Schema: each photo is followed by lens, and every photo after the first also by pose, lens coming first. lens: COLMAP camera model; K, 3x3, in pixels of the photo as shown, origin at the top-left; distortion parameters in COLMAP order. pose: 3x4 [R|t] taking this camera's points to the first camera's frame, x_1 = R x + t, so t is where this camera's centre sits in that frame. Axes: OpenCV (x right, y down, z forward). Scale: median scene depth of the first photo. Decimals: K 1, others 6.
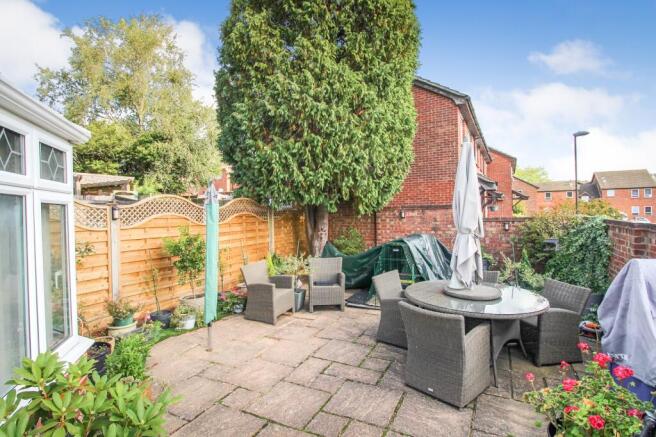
lens RADIAL K [[340.5, 0, 327.6], [0, 340.5, 216.3], [0, 0, 1]] dist [-0.000017, -0.000003]
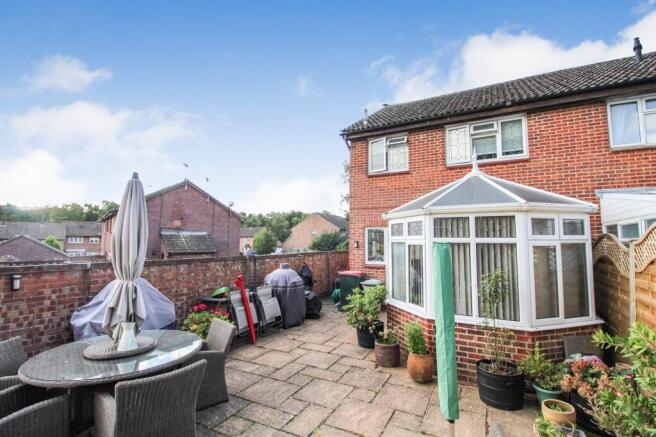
lens RADIAL K [[309.1, 0, 329.2], [0, 309.1, 218.6], [0, 0, 1]] dist [0.000238, 0.000025]
pose [[-0.999691, 0.023915, 0.006800, -0.152023], [0.023445, 0.997774, -0.062422, -0.065405], [-0.008277, -0.062243, -0.998027, 2.222292]]
